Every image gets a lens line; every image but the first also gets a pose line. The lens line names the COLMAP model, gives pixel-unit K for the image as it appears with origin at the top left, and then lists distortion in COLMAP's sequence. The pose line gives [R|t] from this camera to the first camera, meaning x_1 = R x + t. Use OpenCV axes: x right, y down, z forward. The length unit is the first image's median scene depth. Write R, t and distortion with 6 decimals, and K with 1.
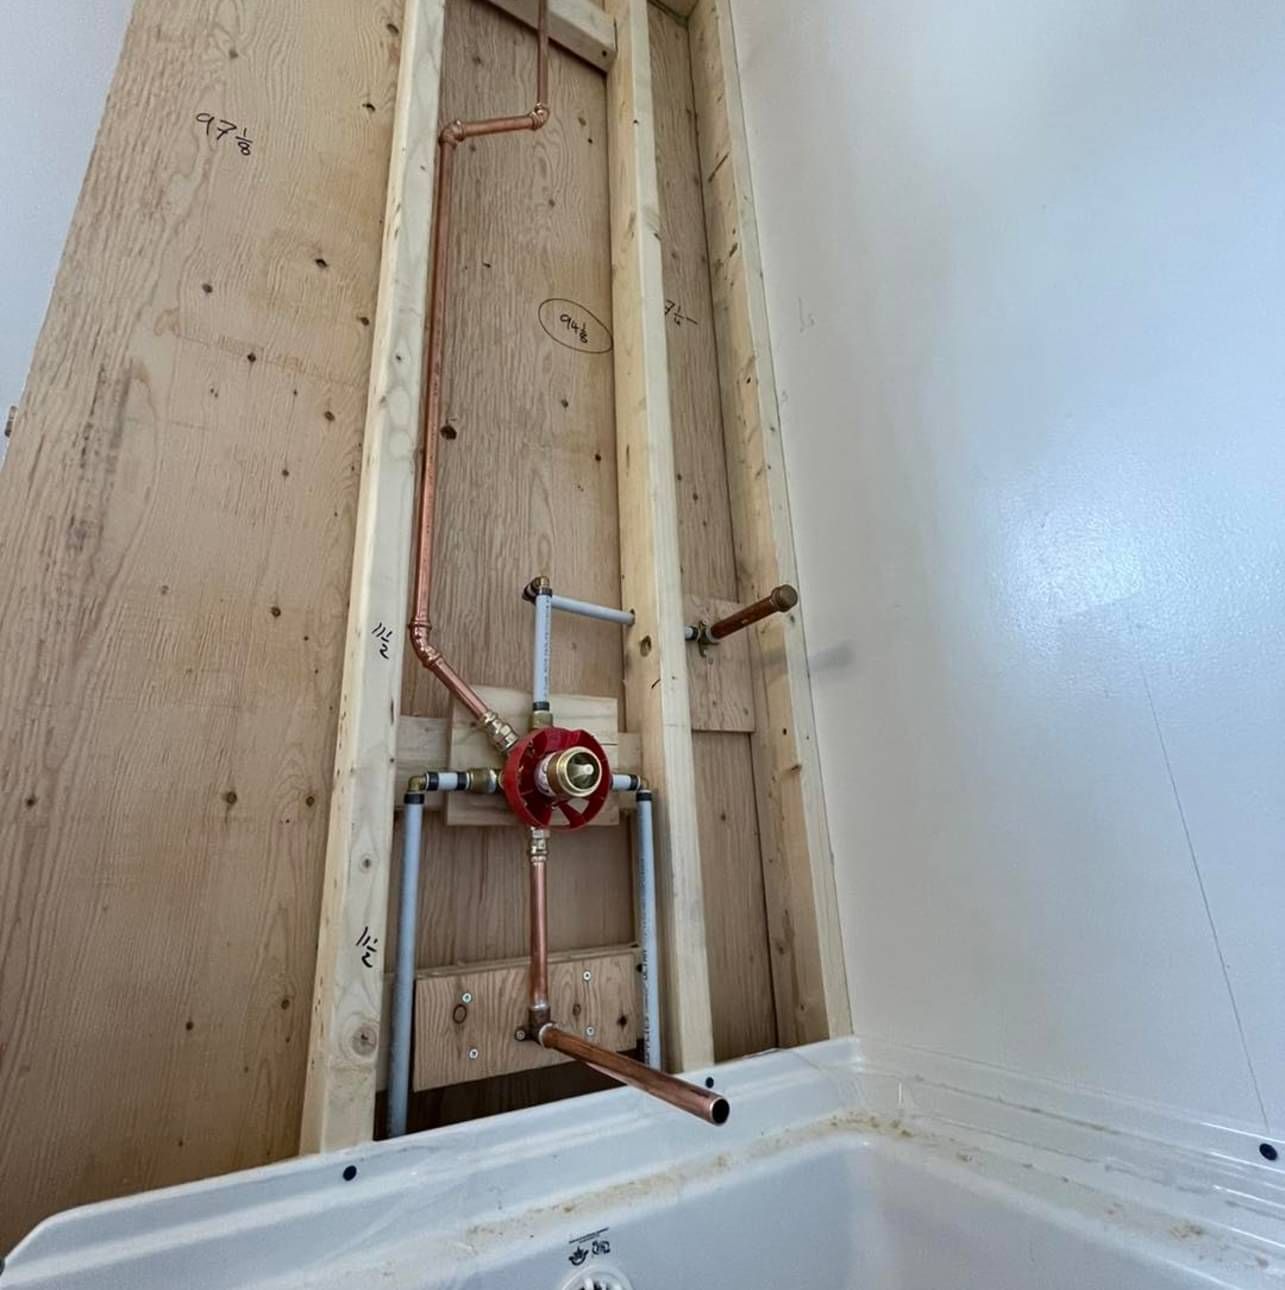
lens RADIAL K [[687.0, 0, 641.3], [0, 687.0, 645.5], [0, 0, 1]] dist [-0.001466, -0.001002]
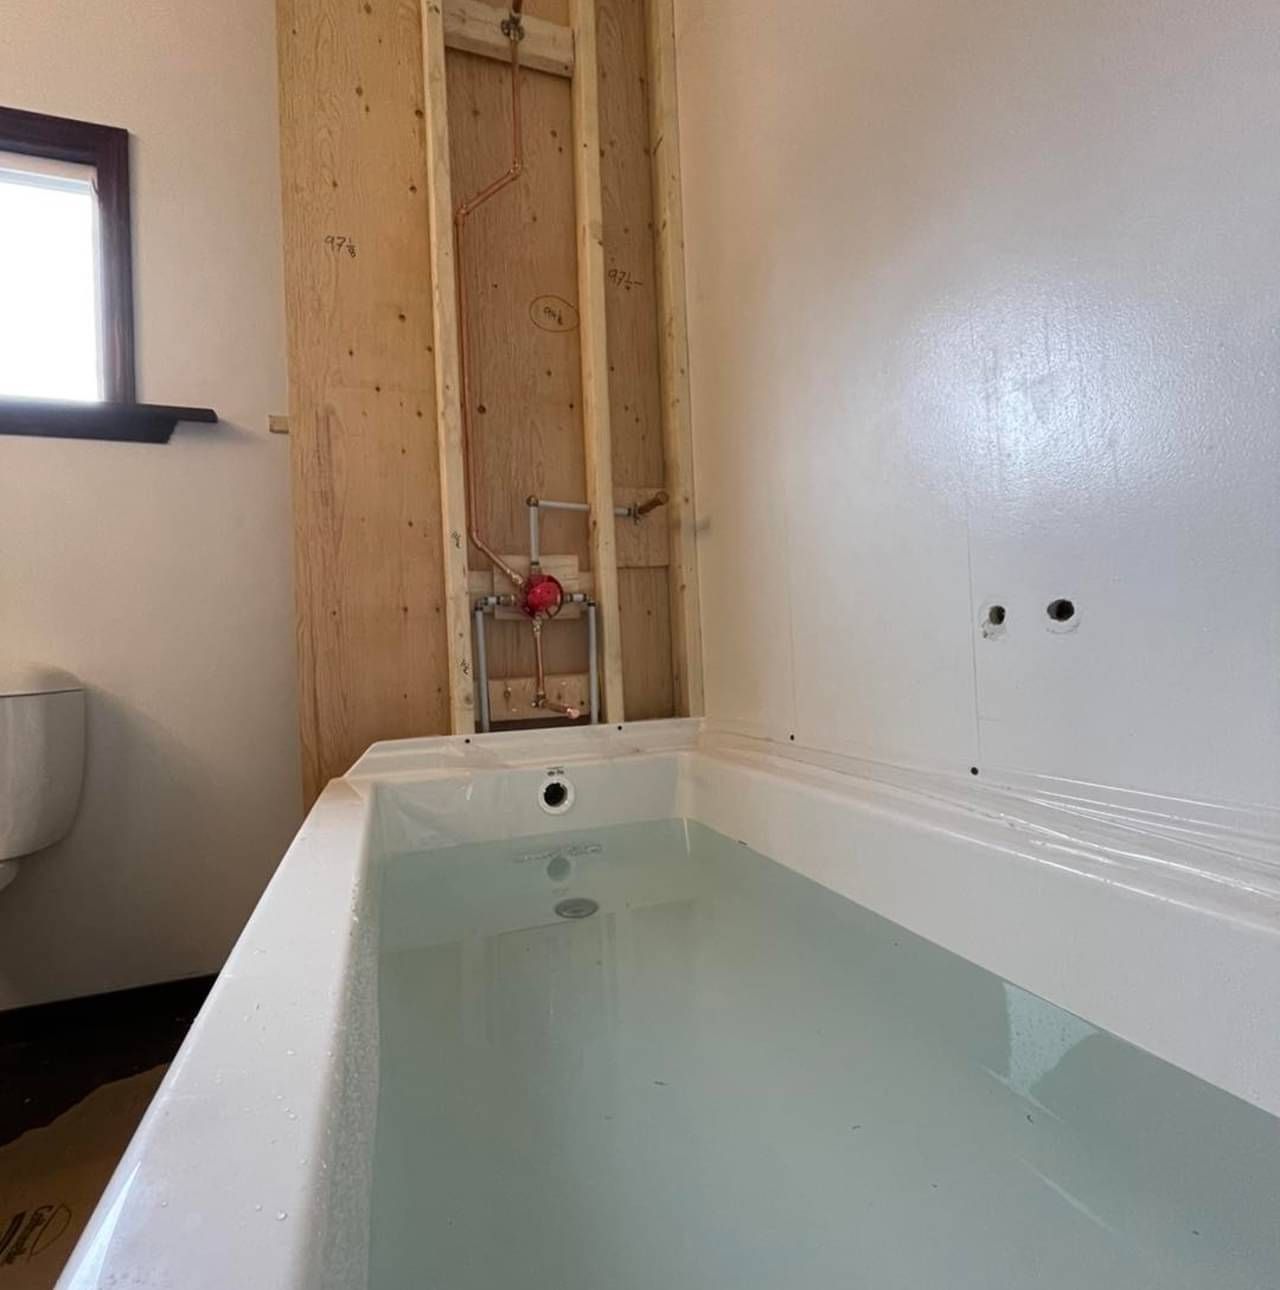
lens RADIAL K [[687.0, 0, 639.3], [0, 687.0, 645.2], [0, 0, 1]] dist [-0.001466, -0.001002]
pose [[0.982666, -0.005120, -0.185317, 0.544234], [0.060242, 0.954188, 0.293081, -0.263318], [0.175326, -0.299164, 0.937956, -0.960441]]
